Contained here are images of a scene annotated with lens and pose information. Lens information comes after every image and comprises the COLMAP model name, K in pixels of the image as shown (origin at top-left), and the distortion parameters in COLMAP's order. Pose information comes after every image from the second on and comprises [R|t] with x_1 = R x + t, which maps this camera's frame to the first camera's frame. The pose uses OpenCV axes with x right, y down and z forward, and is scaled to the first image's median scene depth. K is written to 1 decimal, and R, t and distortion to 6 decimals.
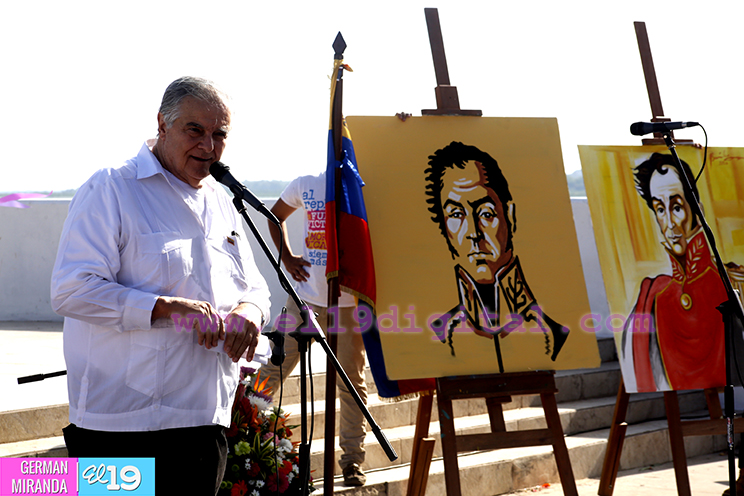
lens RADIAL K [[2578.4, 0, 372.0], [0, 2578.4, 248.0], [0, 0, 1]] dist [-0.364959, -2.441991]
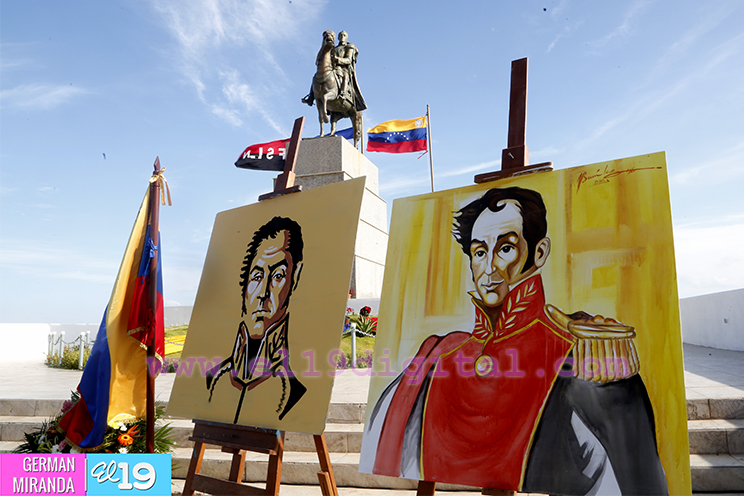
lens RADIAL K [[525.9, 0, 372.0], [0, 525.9, 248.0], [0, 0, 1]] dist [-0.128520, 0.000166]
pose [[0.409580, -0.124526, -0.903735, 0.257605], [0.024770, 0.991793, -0.125434, 0.004320], [0.911938, 0.028990, 0.409303, 0.906597]]
